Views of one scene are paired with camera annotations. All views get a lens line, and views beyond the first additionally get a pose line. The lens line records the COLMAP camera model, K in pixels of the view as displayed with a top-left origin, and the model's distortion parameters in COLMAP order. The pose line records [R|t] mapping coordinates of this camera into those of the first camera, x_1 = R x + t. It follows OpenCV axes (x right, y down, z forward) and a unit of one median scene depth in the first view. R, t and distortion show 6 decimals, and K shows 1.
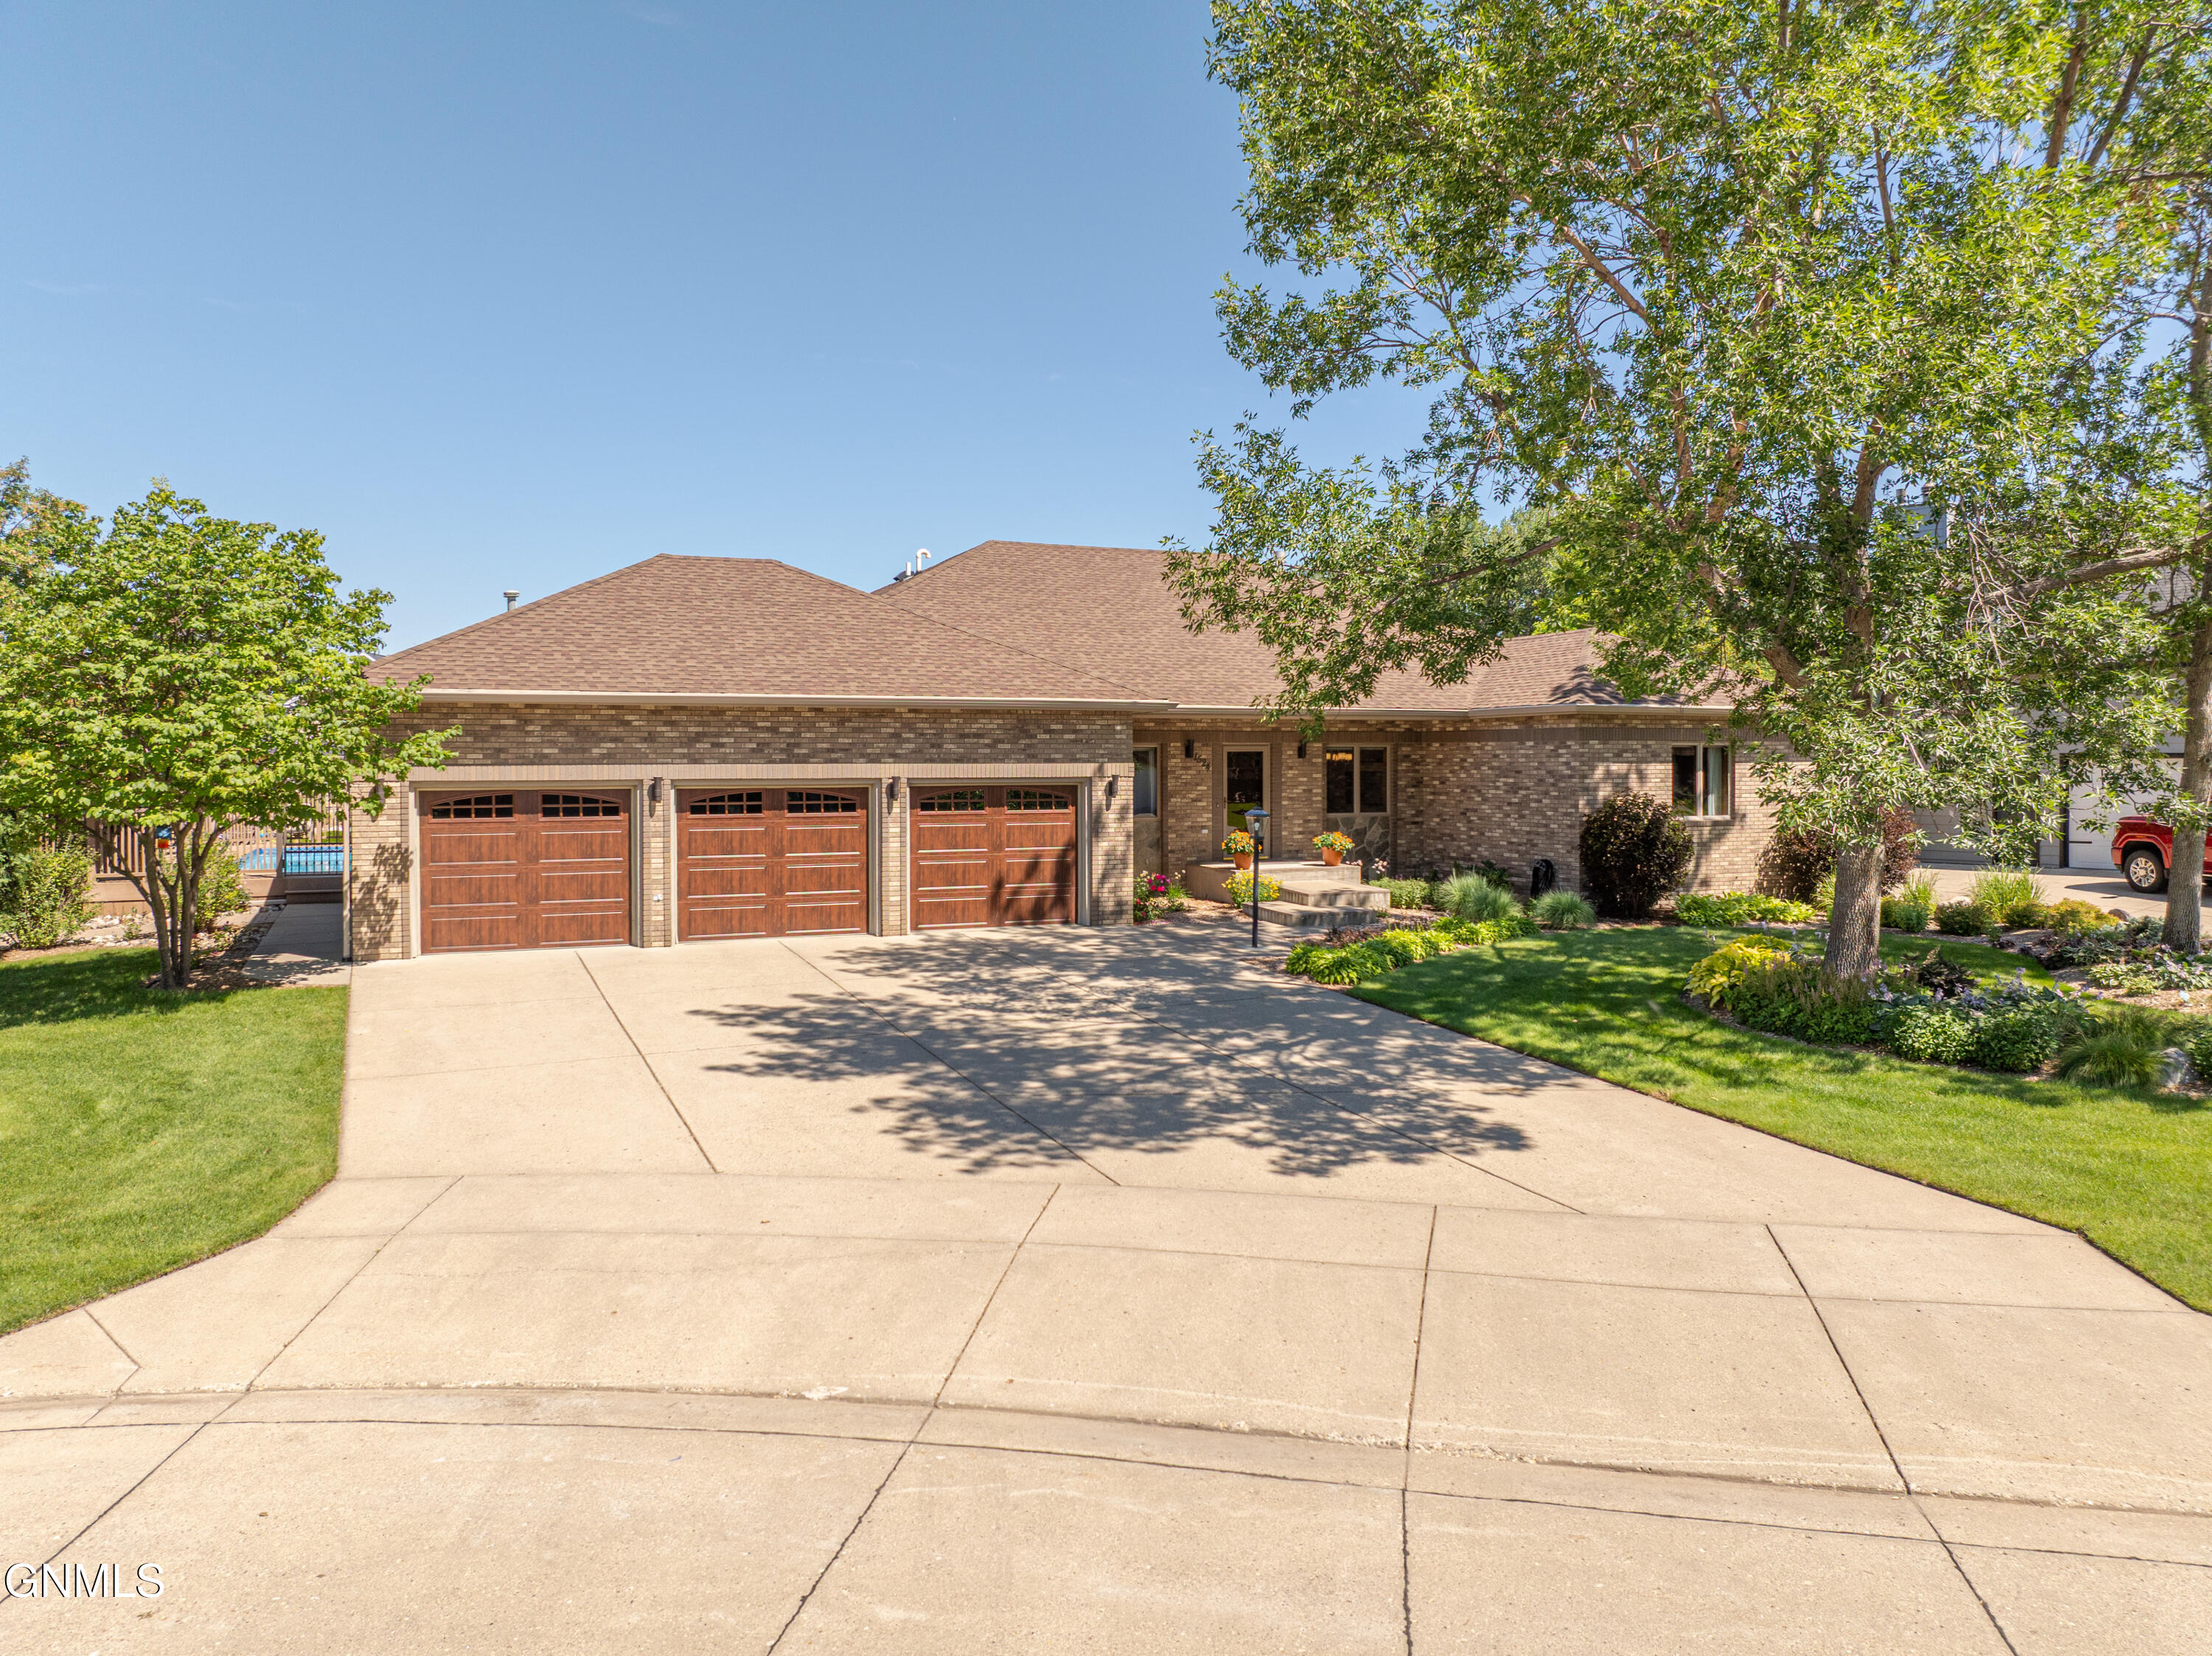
lens RADIAL K [[1580.2, 0, 1105.1], [0, 1580.2, 792.7], [0, 0, 1]] dist [-0.049990, 0.025197]
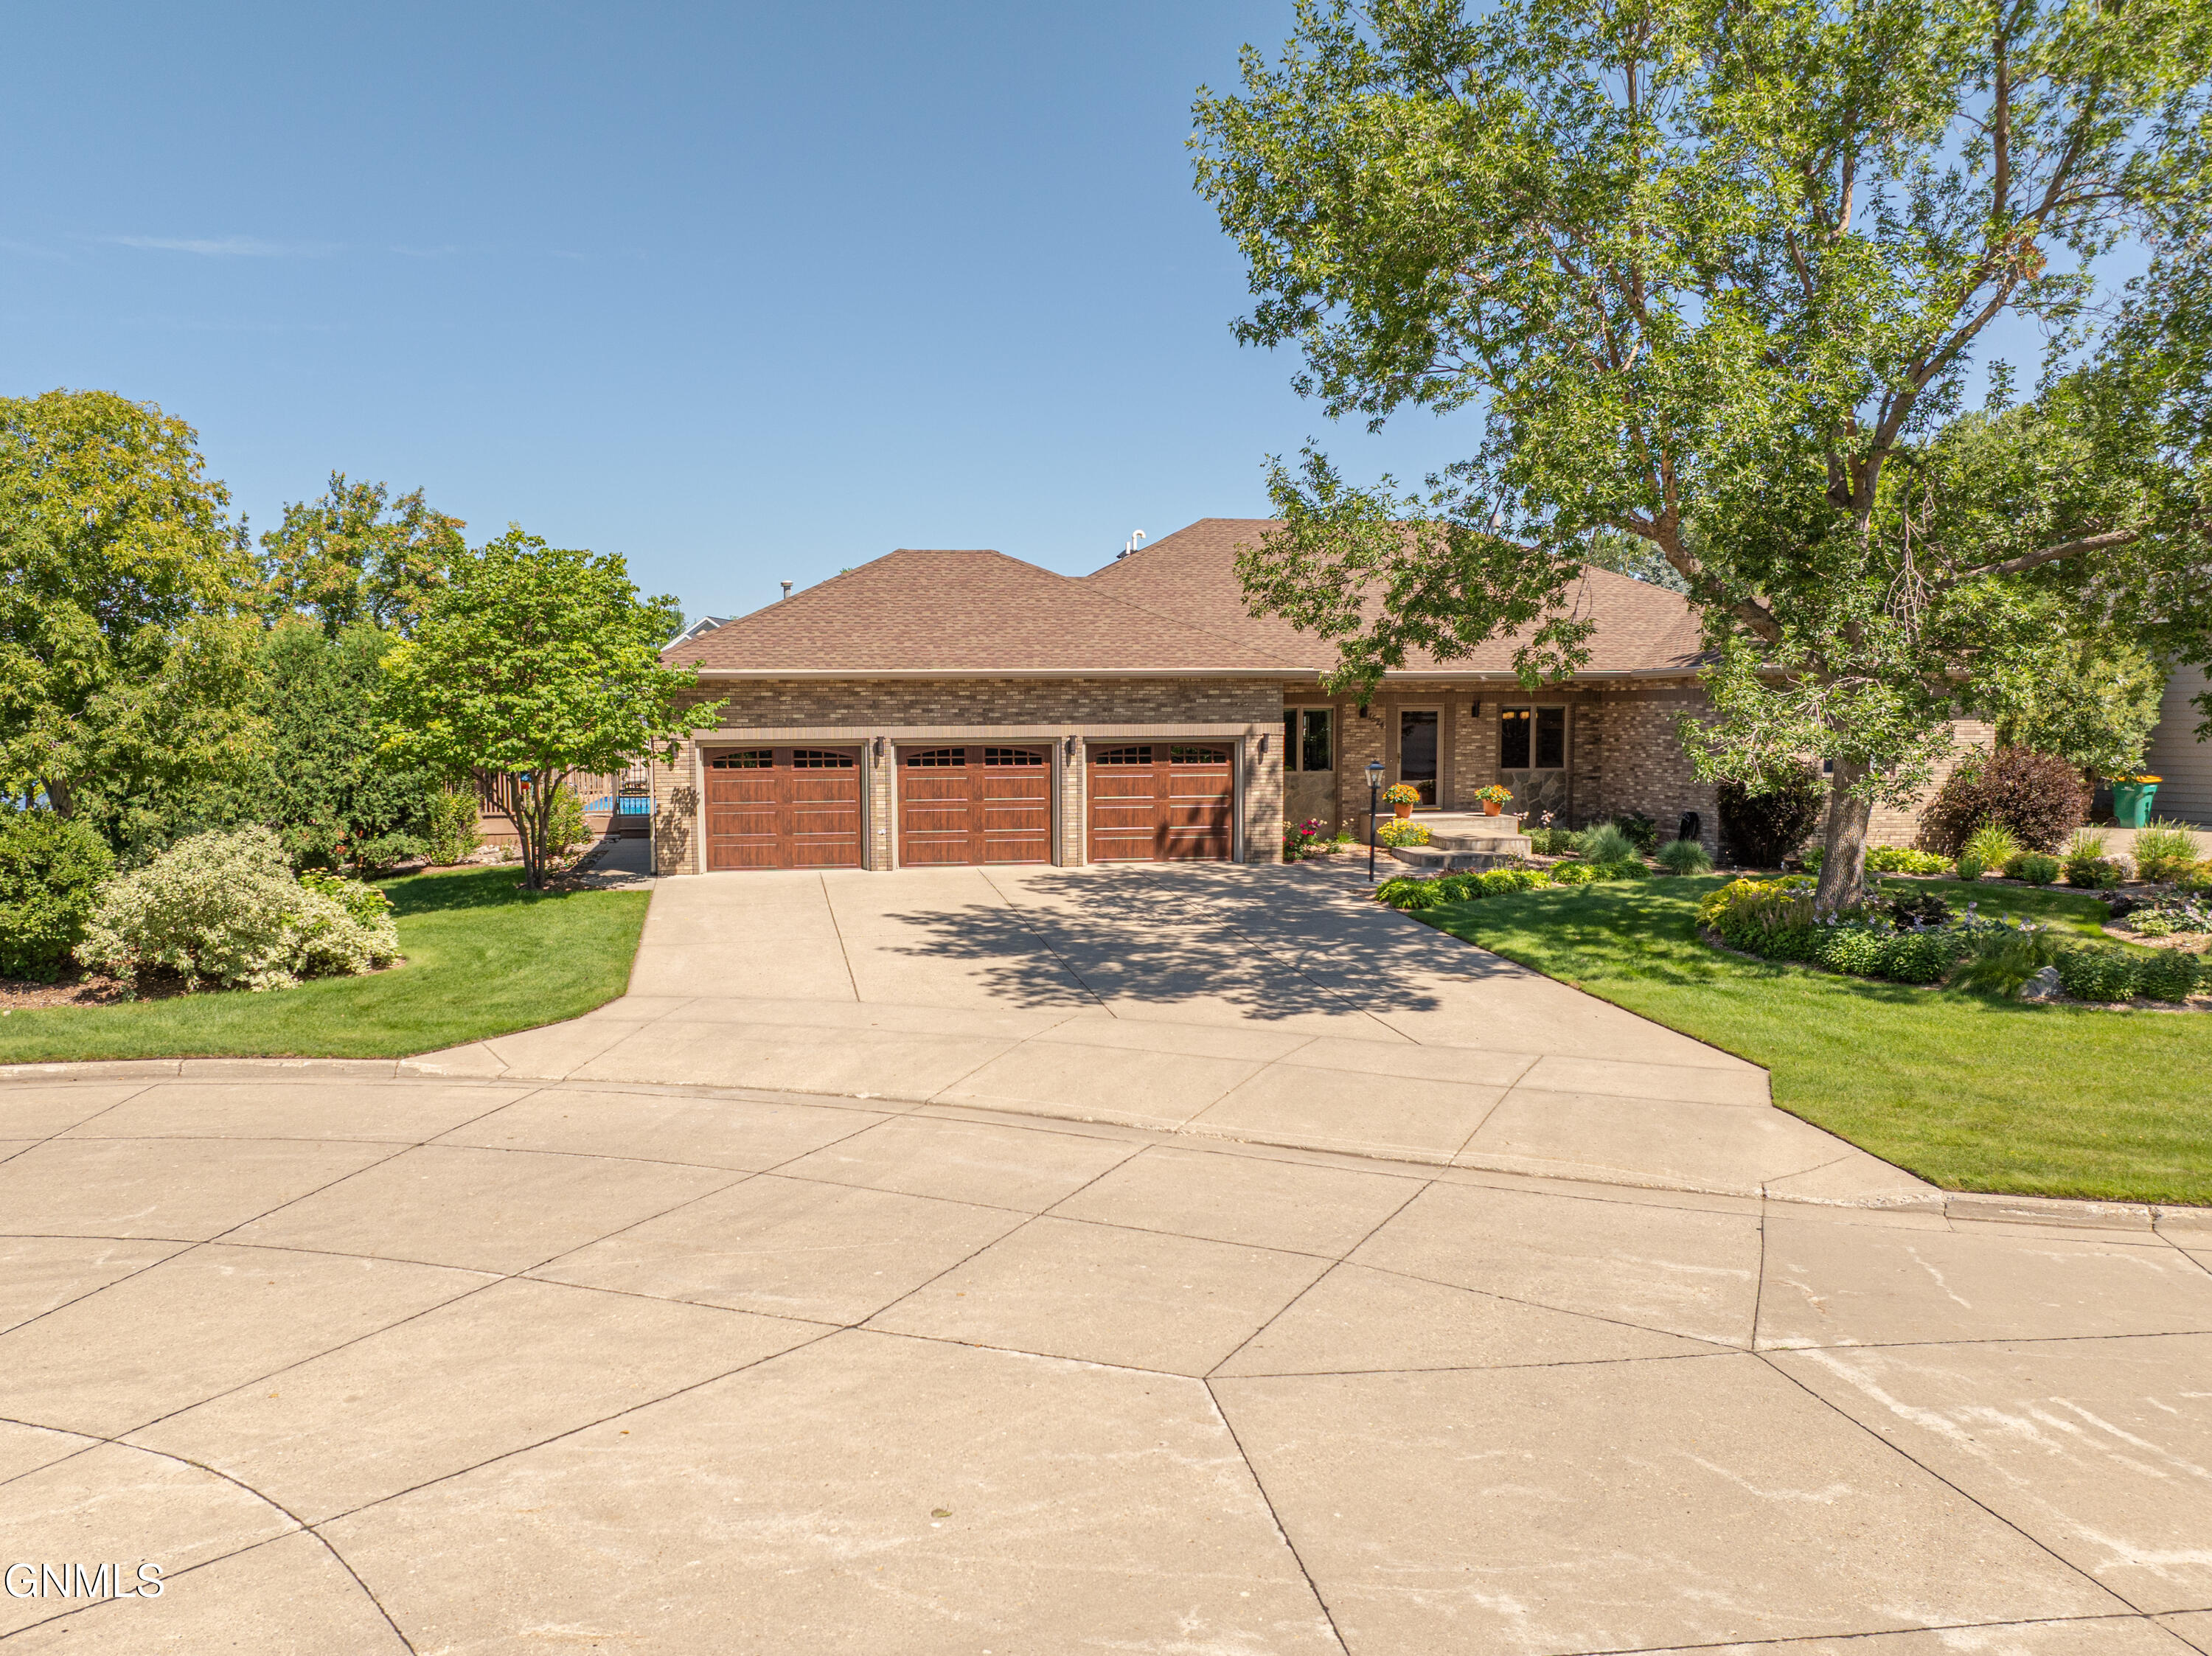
lens RADIAL K [[1855.1, 0, 1105.4], [0, 1855.1, 920.1], [0, 0, 1]] dist [0.002281, -0.067663]
pose [[0.968494, 0.022740, -0.247997, 0.303468], [-0.000251, 0.995911, 0.090341, 0.002886], [0.249038, -0.087433, 0.964539, -0.467963]]
